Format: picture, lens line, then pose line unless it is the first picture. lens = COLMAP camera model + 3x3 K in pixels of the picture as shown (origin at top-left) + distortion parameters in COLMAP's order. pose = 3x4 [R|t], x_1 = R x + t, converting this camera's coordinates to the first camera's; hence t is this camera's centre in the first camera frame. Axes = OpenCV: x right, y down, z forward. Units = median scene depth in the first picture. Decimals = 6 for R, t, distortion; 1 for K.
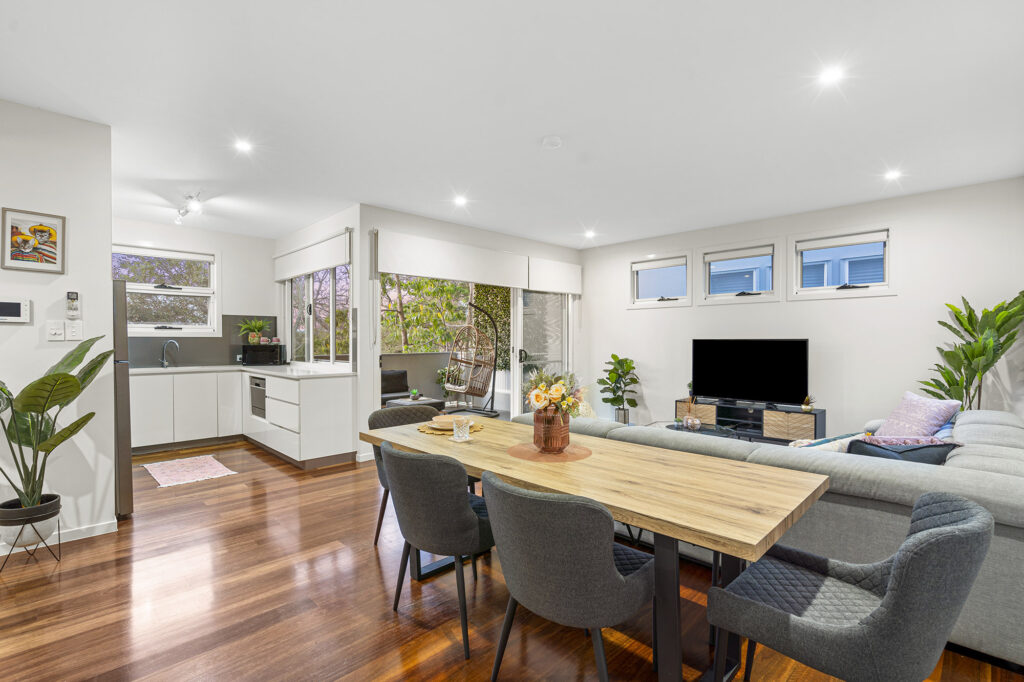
lens RADIAL K [[465.9, 0, 505.9], [0, 465.9, 338.2], [0, 0, 1]] dist [-0.001317, -0.000021]
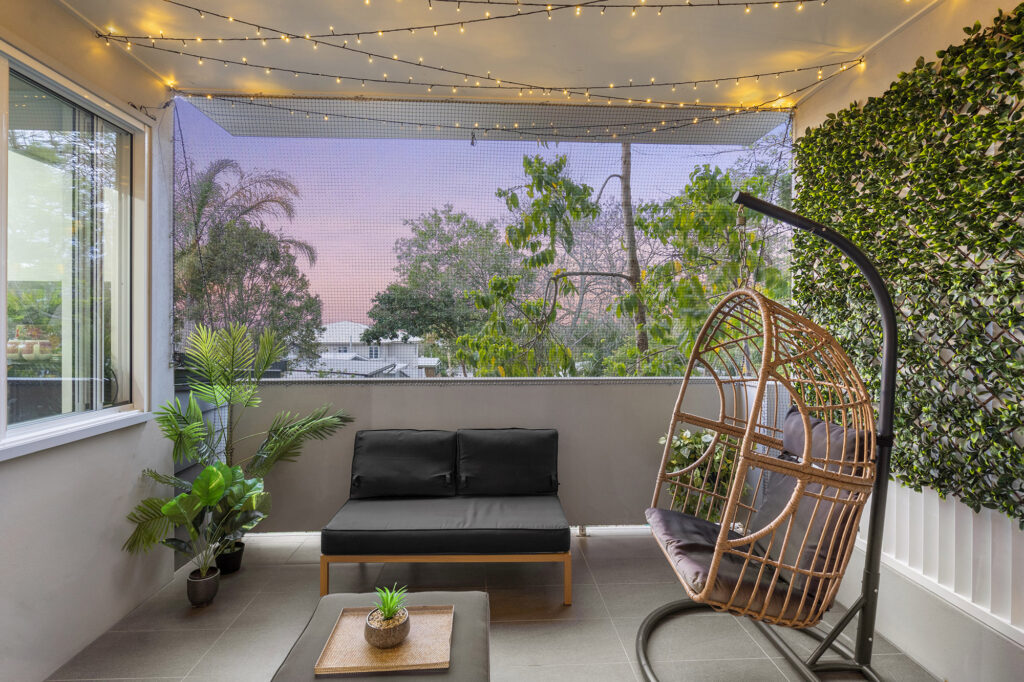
lens RADIAL K [[466.0, 0, 509.4], [0, 466.0, 329.5], [0, 0, 1]] dist [0.000729, 0.000014]
pose [[0.747223, 0.004684, -0.664557, -0.008039], [0.002830, 0.999944, 0.010230, -0.010242], [0.664568, -0.009525, 0.747167, 0.692234]]
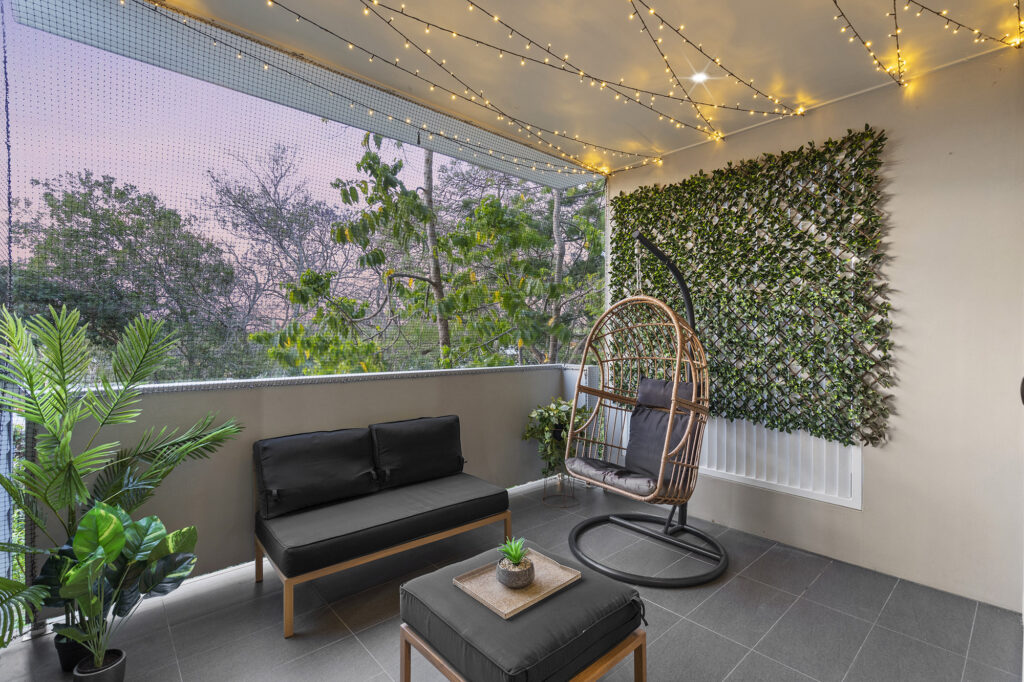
lens RADIAL K [[465.9, 0, 505.9], [0, 465.9, 338.2], [0, 0, 1]] dist [-0.001317, -0.000021]
pose [[0.998740, 0.006301, -0.049779, -0.149627], [-0.005727, 0.999915, 0.011680, -0.000421], [0.049848, -0.011380, 0.998692, 0.594178]]
